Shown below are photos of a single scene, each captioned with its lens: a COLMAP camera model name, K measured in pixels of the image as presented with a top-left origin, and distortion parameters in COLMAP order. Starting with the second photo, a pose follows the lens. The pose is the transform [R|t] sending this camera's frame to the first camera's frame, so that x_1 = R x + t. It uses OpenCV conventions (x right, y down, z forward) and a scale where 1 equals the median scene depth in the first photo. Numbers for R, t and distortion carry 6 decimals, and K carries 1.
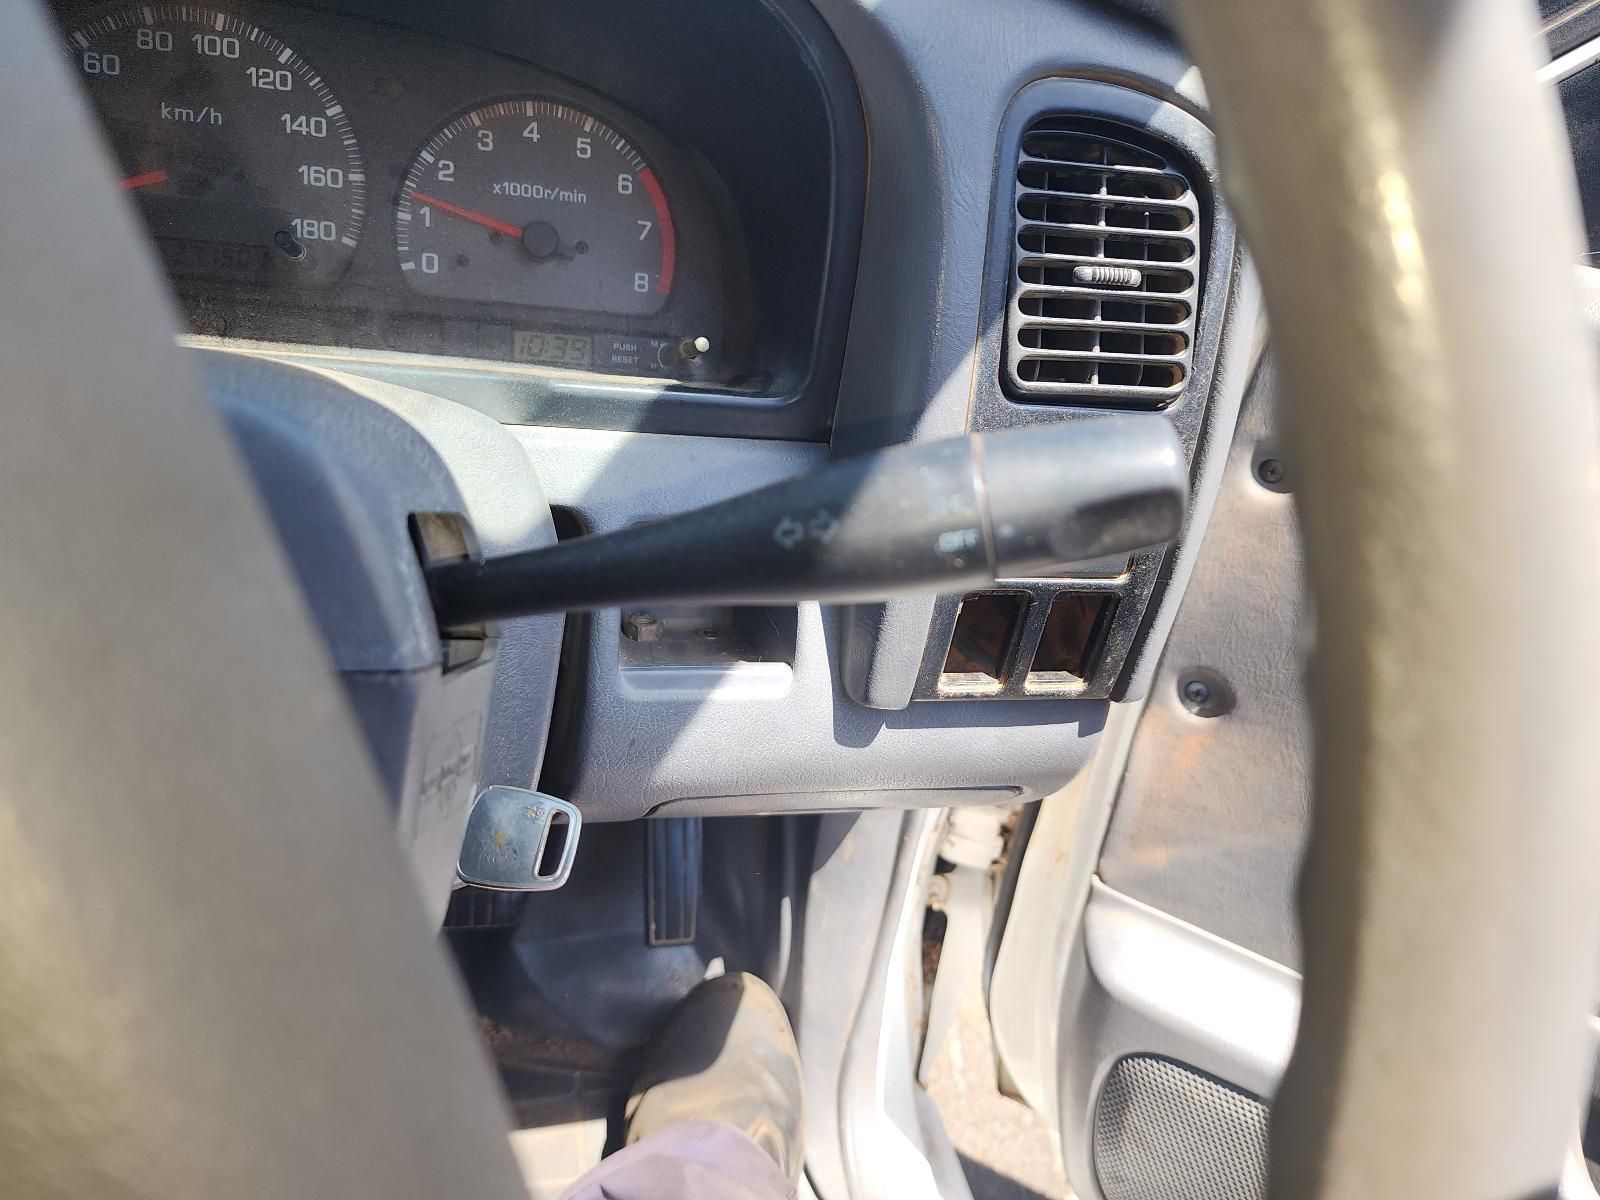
lens RADIAL K [[1095.5, 0, 800.0], [0, 1095.5, 600.0], [0, 0, 1]] dist [0.031481, -0.001095]
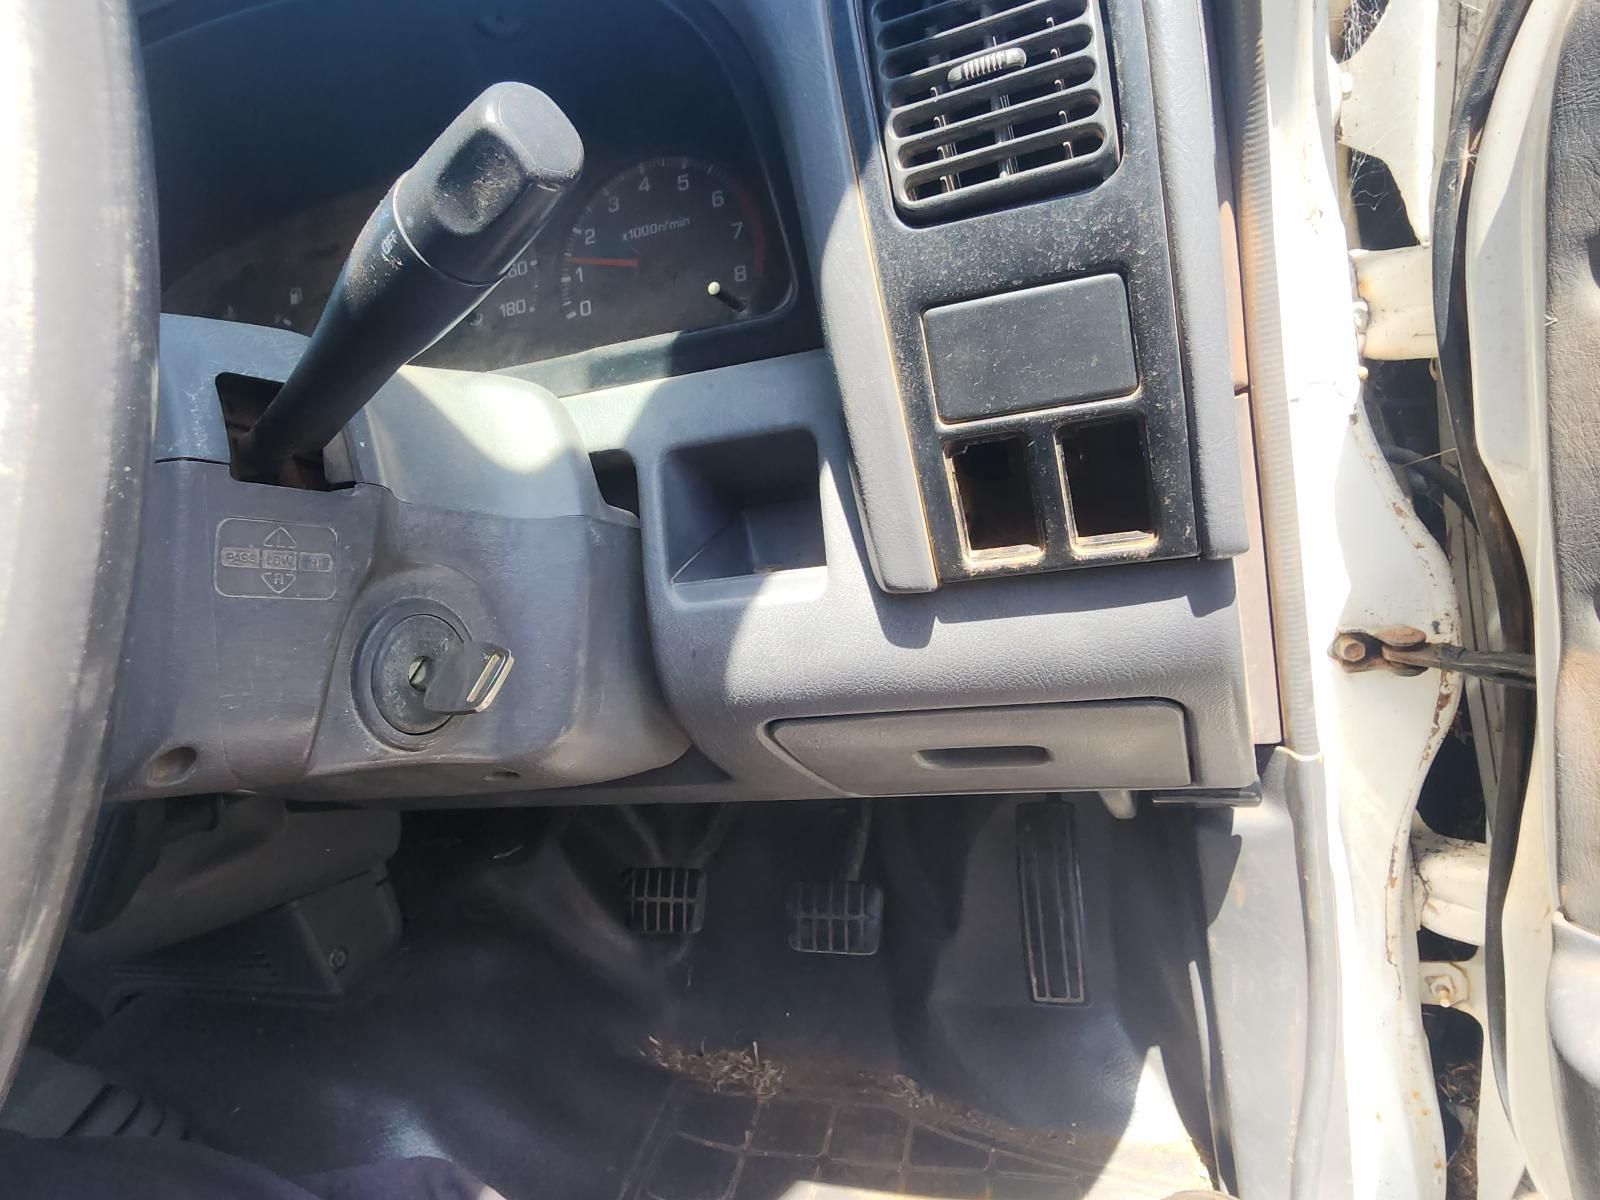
lens RADIAL K [[1116.5, 0, 800.0], [0, 1116.5, 600.0], [0, 0, 1]] dist [0.007235, -0.003443]
pose [[0.787569, -0.158956, -0.595372, 0.560563], [0.046014, 0.978630, -0.200413, 0.286735], [0.614506, 0.130444, 0.778054, 0.192447]]
